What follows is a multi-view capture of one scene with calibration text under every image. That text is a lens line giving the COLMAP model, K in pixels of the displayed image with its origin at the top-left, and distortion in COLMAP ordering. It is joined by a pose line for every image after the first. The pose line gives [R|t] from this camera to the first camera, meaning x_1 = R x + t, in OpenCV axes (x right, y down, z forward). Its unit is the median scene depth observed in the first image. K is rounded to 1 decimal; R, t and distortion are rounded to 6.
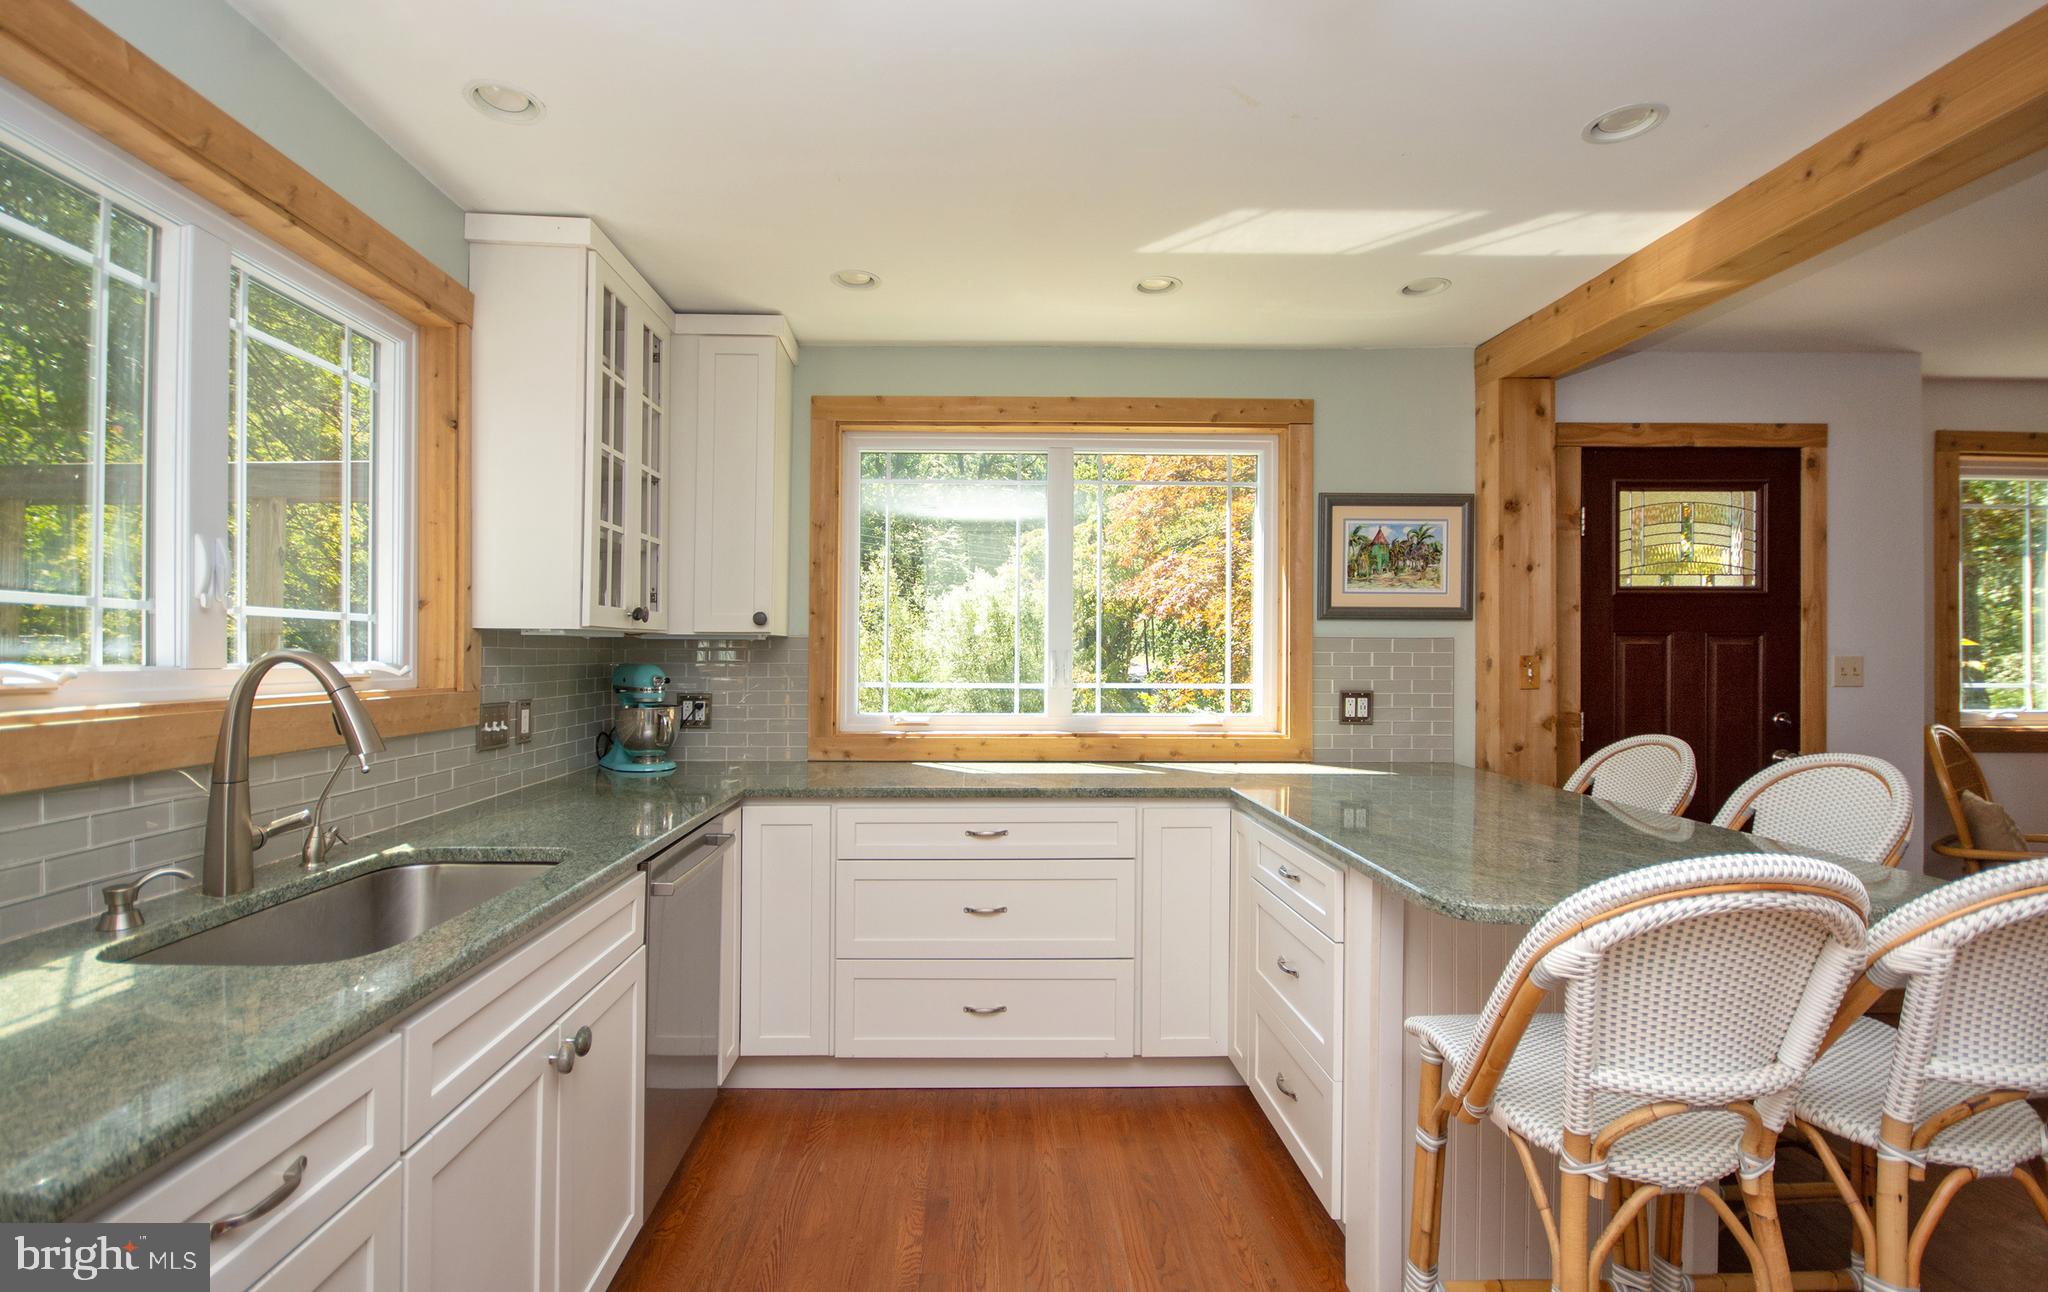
lens RADIAL K [[973.1, 0, 975.3], [0, 973.1, 655.0], [0, 0, 1]] dist [0.004552, -0.007554]
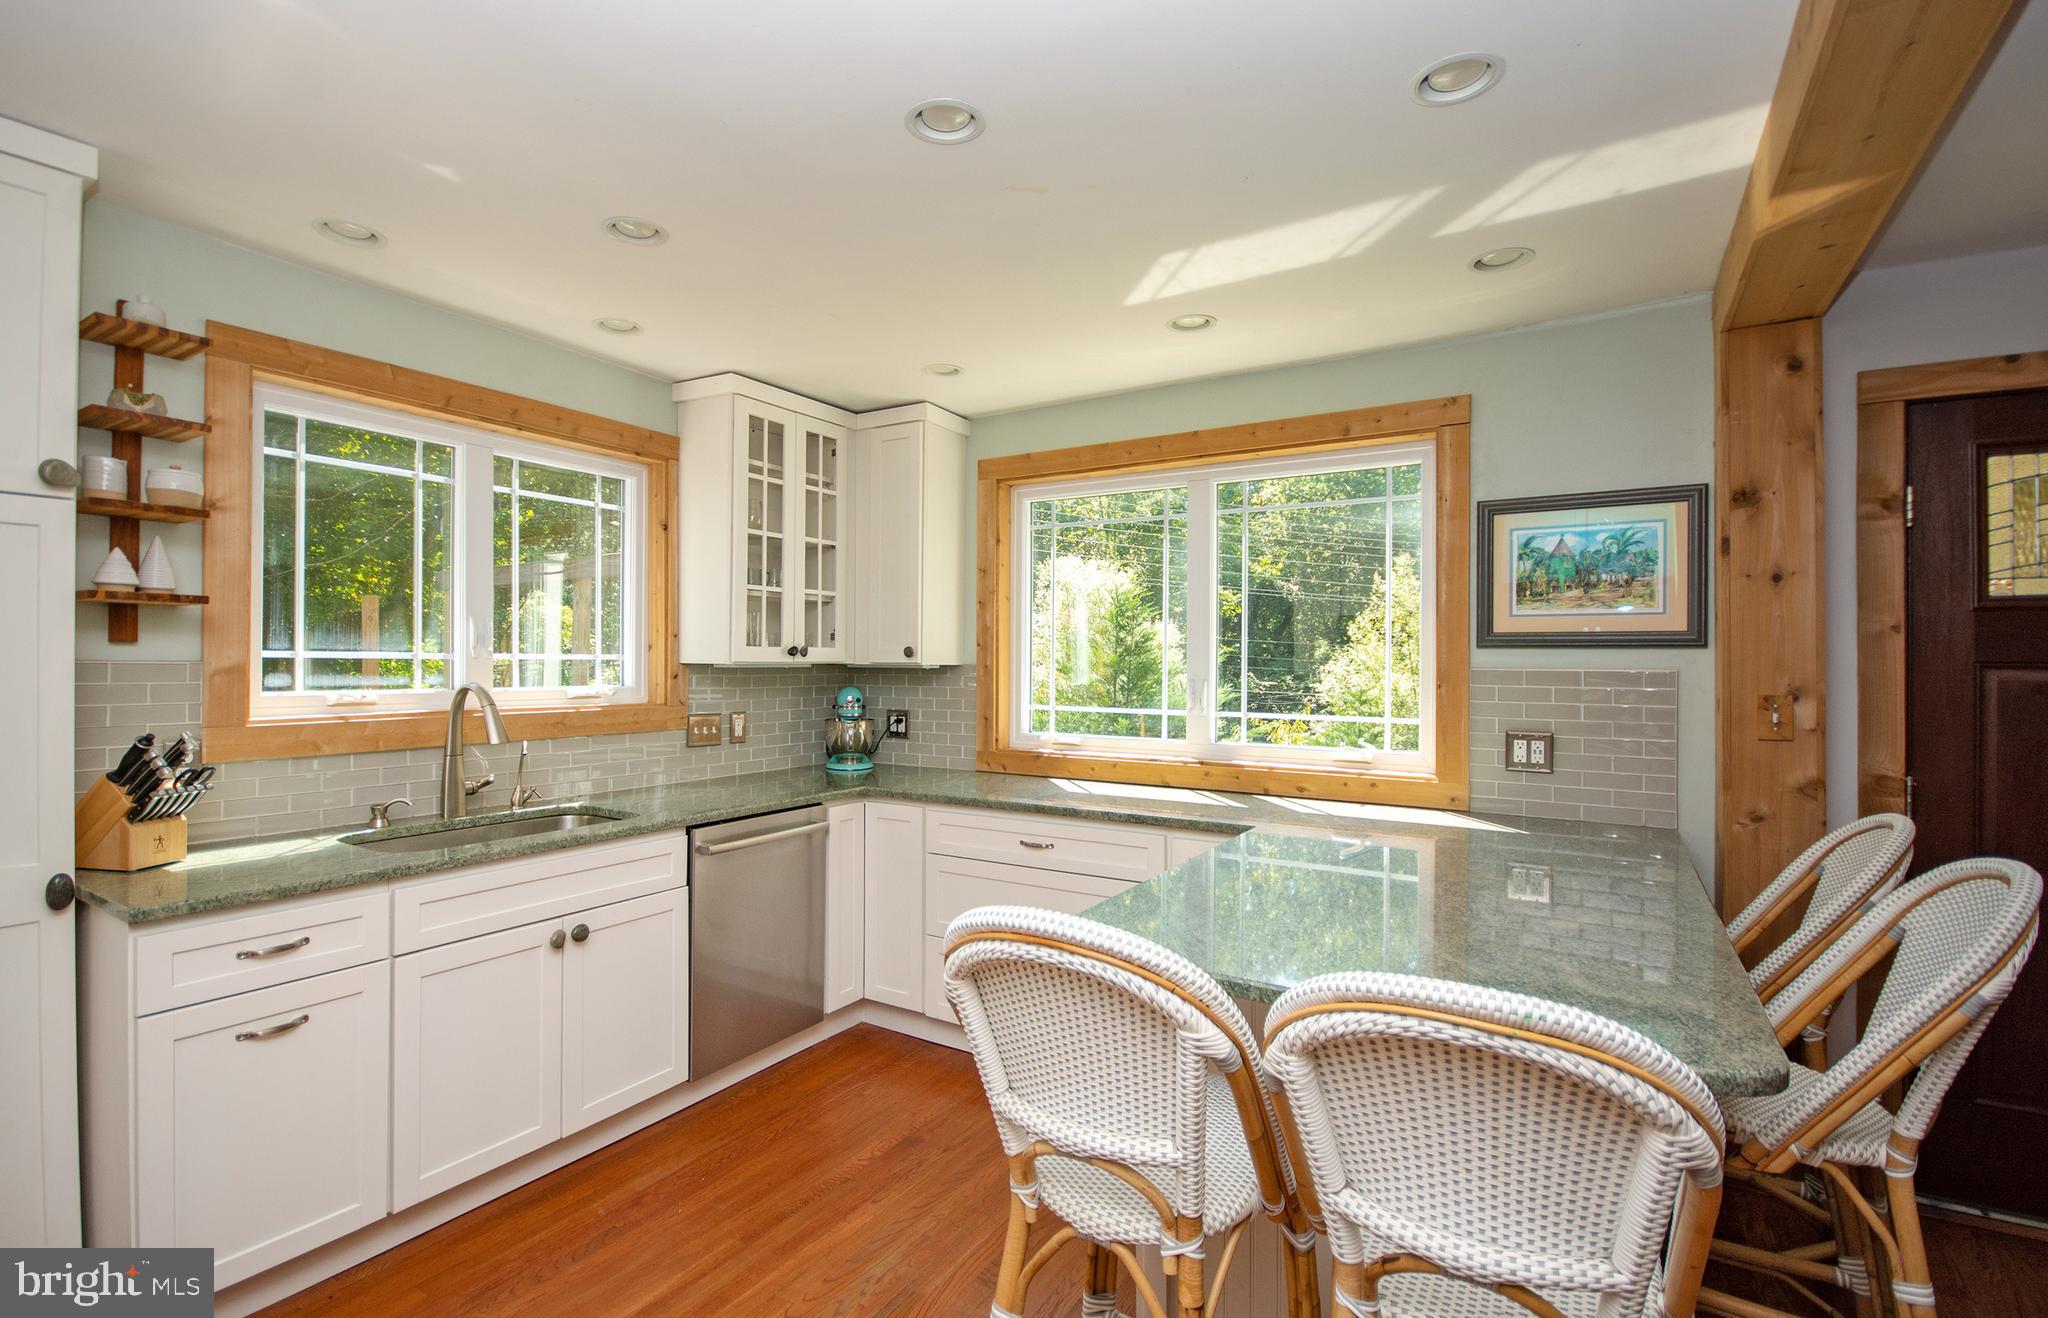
lens RADIAL K [[947.4, 0, 958.7], [0, 947.4, 658.6], [0, 0, 1]] dist [-0.007627, -0.000146]
pose [[0.818266, 0.000974, -0.574839, 0.520377], [-0.004799, 0.999975, -0.005137, -0.022849], [0.574820, 0.006962, 0.818250, 0.054006]]
